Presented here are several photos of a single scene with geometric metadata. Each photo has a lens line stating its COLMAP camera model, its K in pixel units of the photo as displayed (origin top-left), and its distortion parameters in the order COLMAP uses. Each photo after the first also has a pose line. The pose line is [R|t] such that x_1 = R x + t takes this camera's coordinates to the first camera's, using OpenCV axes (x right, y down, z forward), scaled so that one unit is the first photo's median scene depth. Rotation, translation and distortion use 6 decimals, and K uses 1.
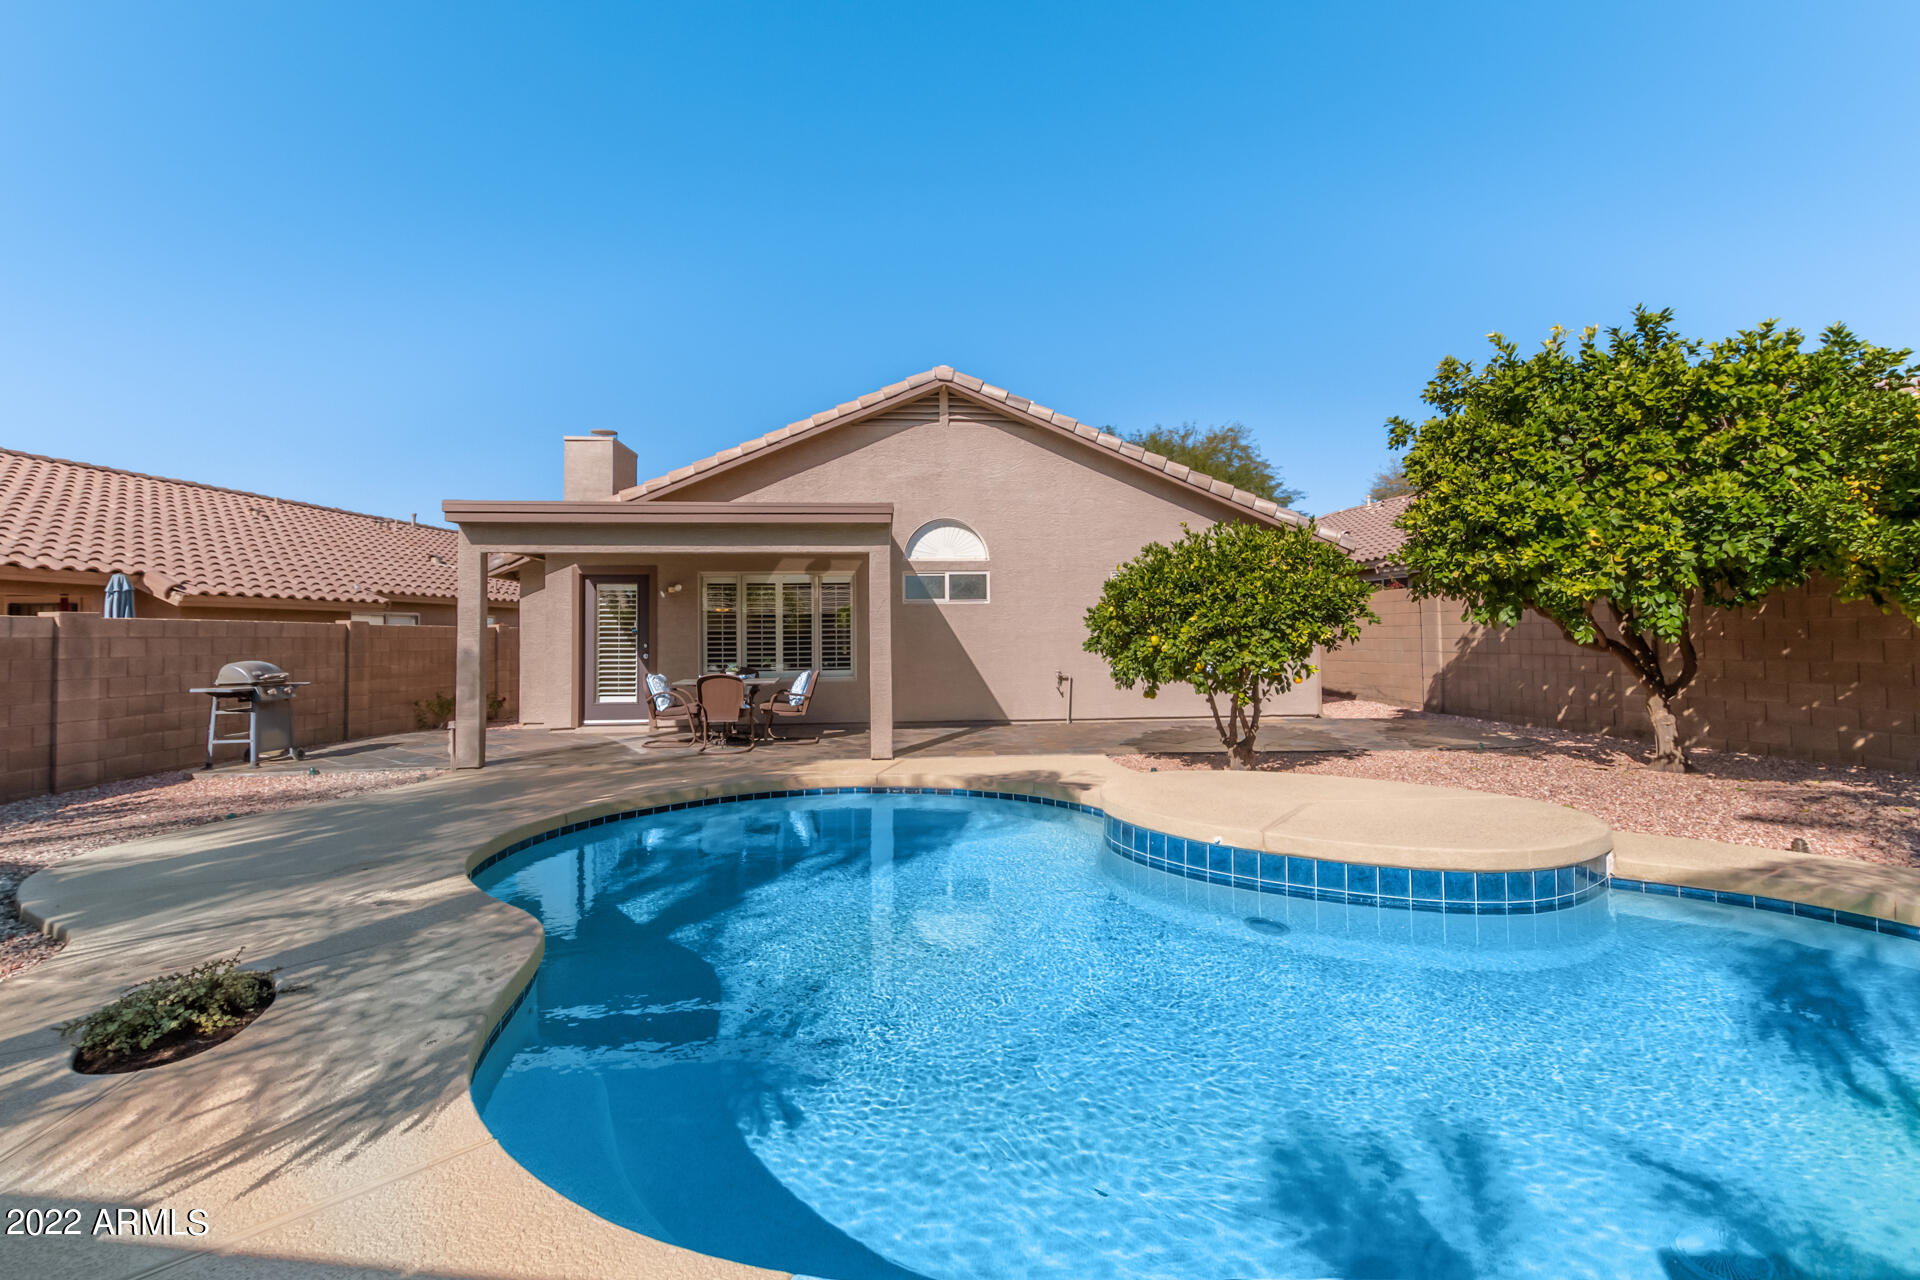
lens RADIAL K [[891.4, 0, 977.8], [0, 891.4, 613.8], [0, 0, 1]] dist [0.008438, -0.004597]
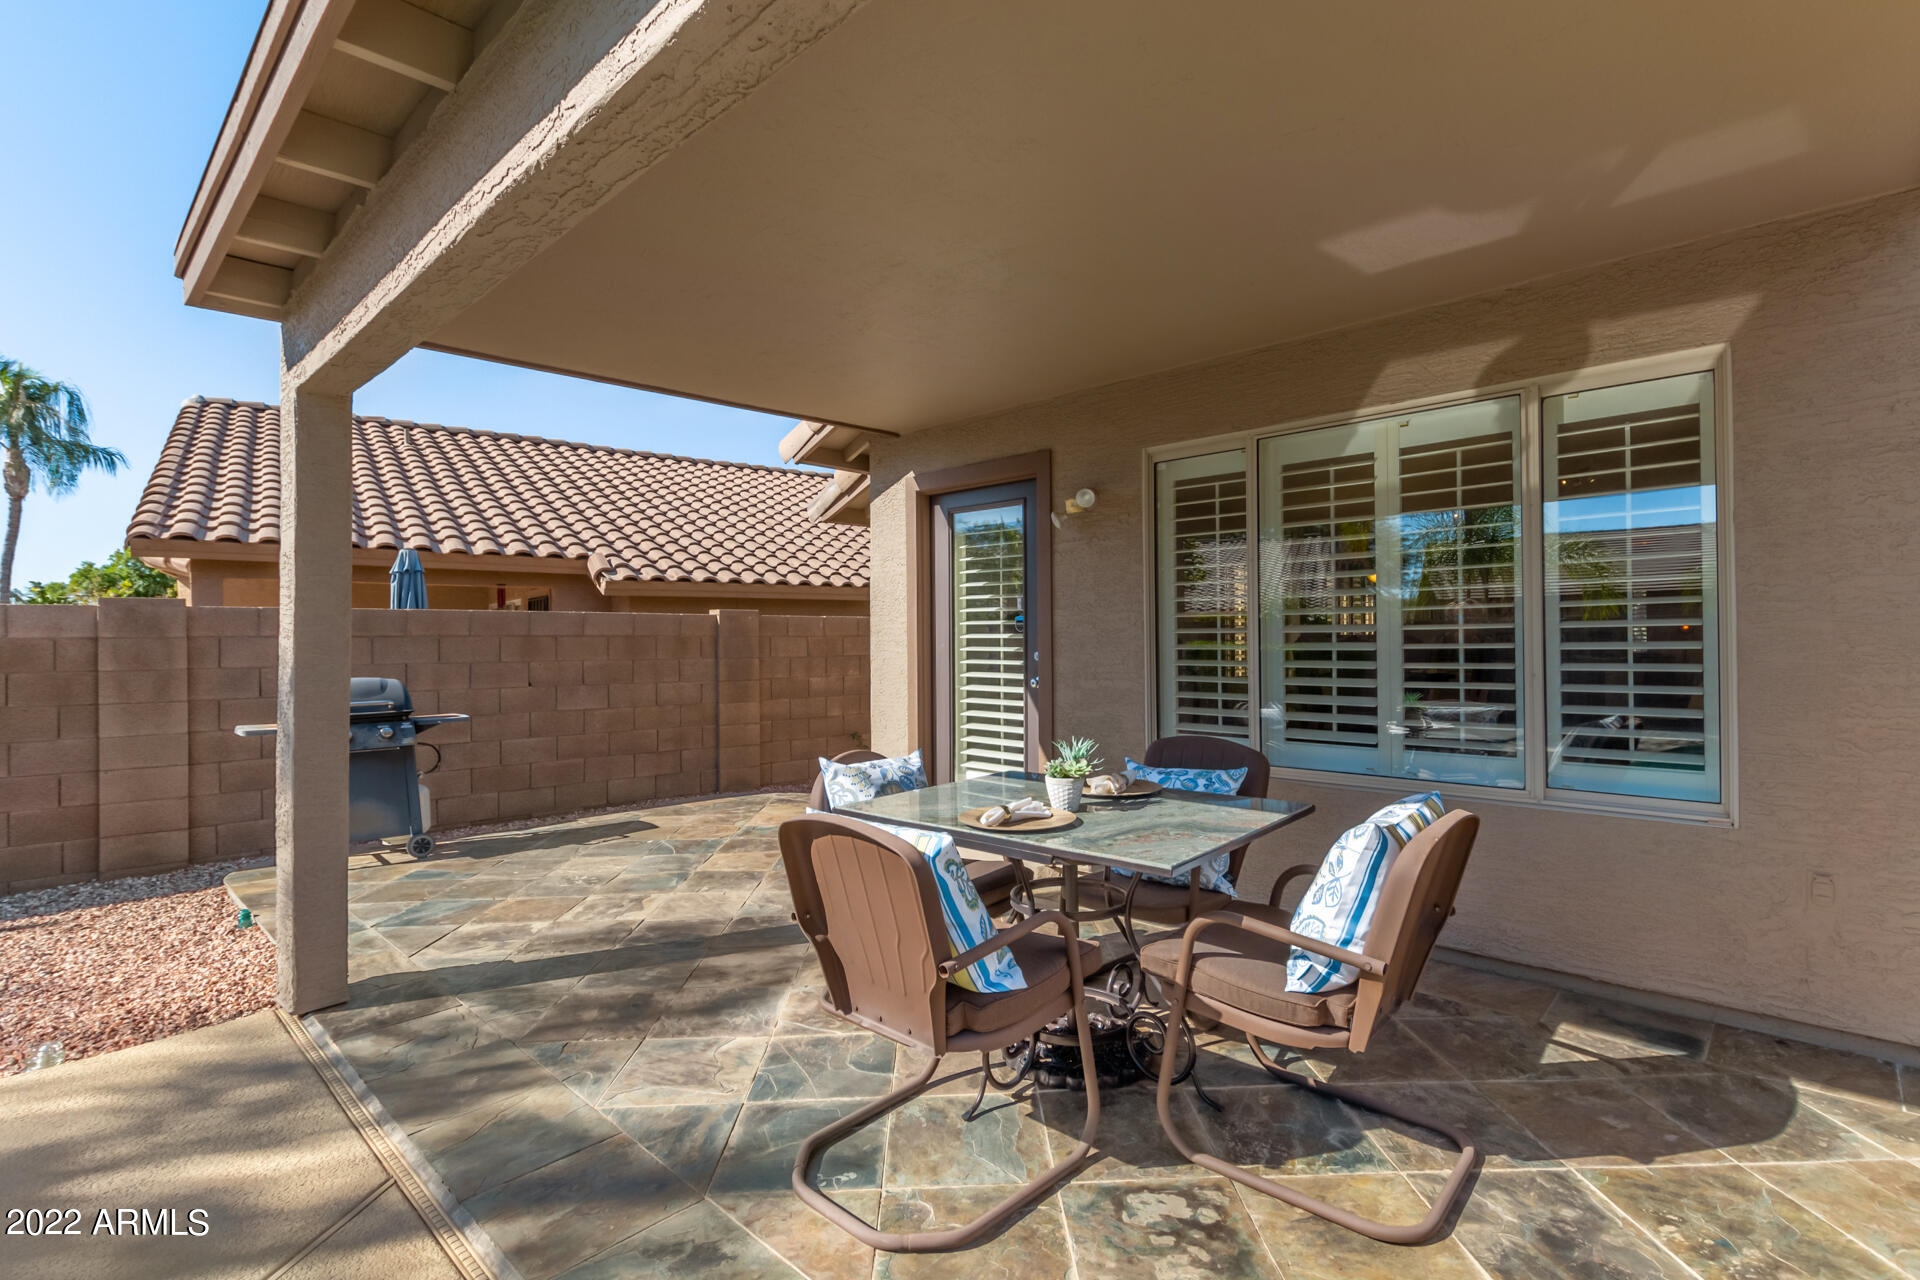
lens RADIAL K [[891.4, 0, 967.6], [0, 891.4, 636.8], [0, 0, 1]] dist [0.008438, -0.004597]
pose [[0.667753, 0.001177, -0.744382, -0.098442], [0.021169, 0.999564, 0.020570, 0.018253], [0.744082, -0.029494, 0.667437, 0.716486]]
